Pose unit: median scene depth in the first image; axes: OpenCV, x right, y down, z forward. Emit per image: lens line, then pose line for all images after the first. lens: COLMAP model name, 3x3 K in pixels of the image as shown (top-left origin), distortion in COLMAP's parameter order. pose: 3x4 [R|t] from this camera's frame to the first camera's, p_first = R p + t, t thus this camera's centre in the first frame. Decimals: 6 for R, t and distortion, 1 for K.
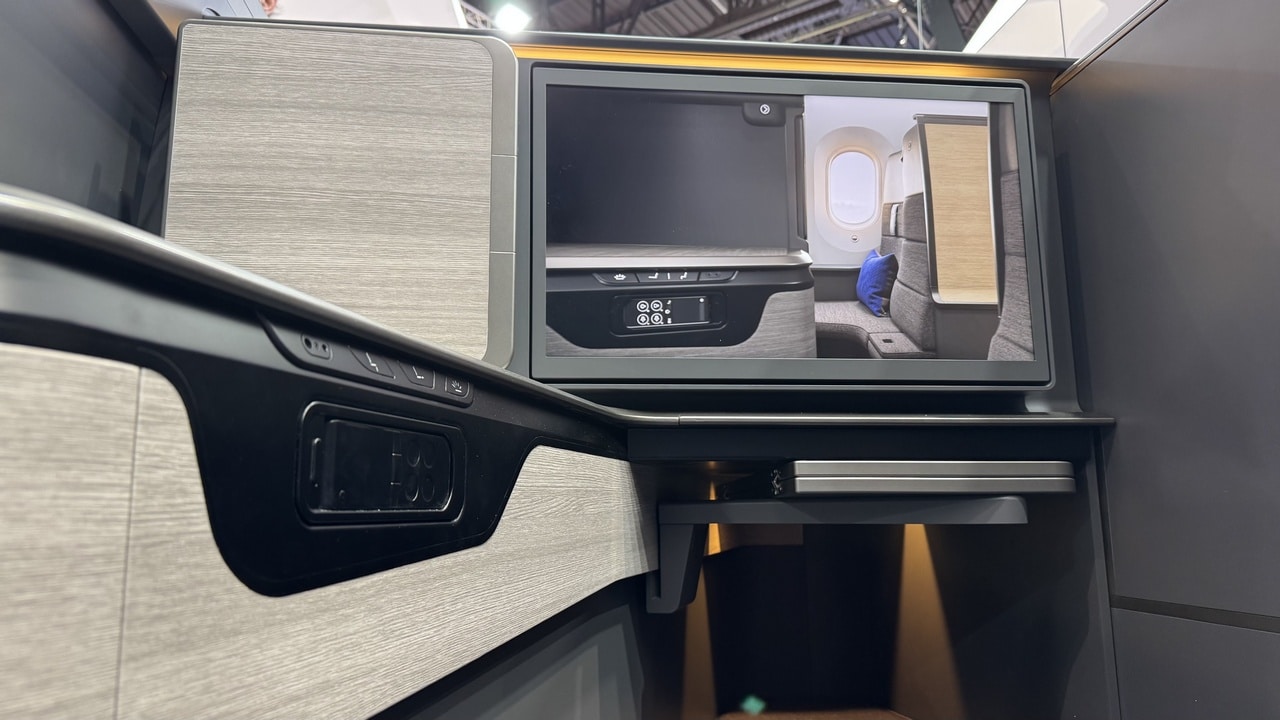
lens RADIAL K [[889.4, 0, 640.0], [0, 889.4, 360.0], [0, 0, 1]] dist [0.112868, -0.089474]
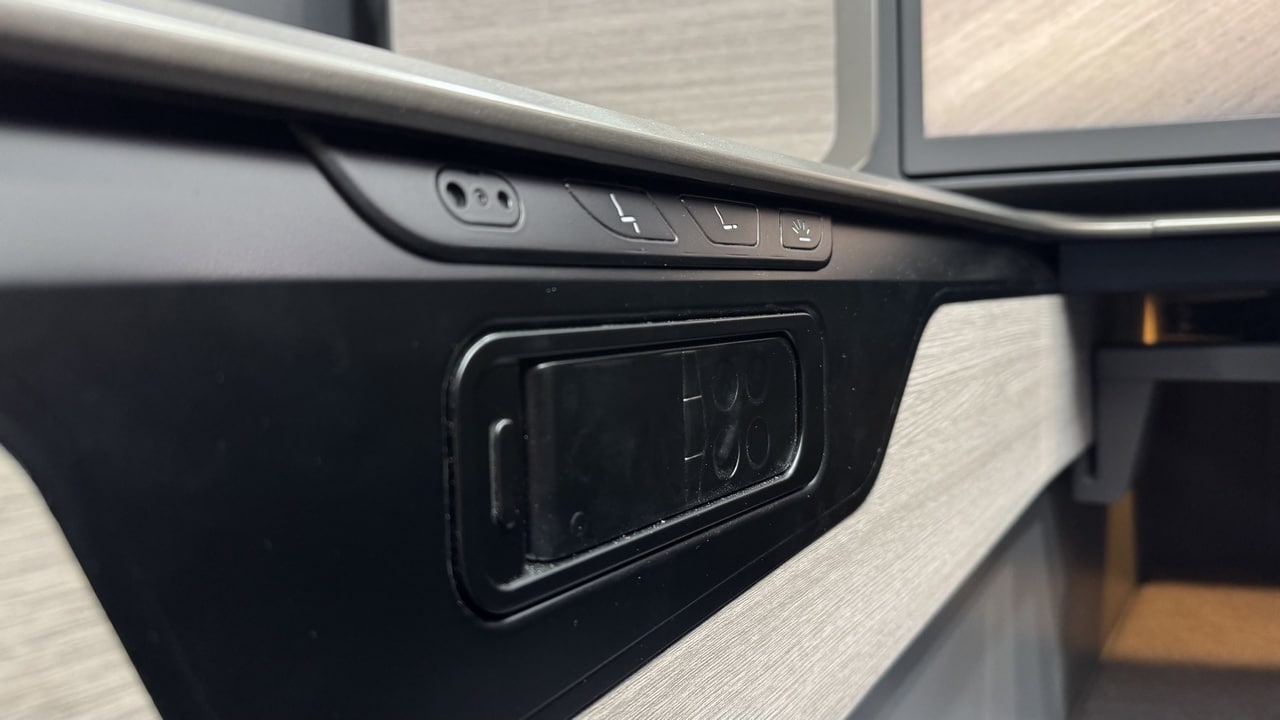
lens RADIAL K [[889.4, 0, 640.0], [0, 889.4, 360.0], [0, 0, 1]] dist [0.112868, -0.089474]
pose [[0.936043, 0.005418, -0.351844, -0.123507], [0.081023, 0.969696, 0.230487, -0.027450], [0.342430, -0.244254, 0.907238, 0.538946]]
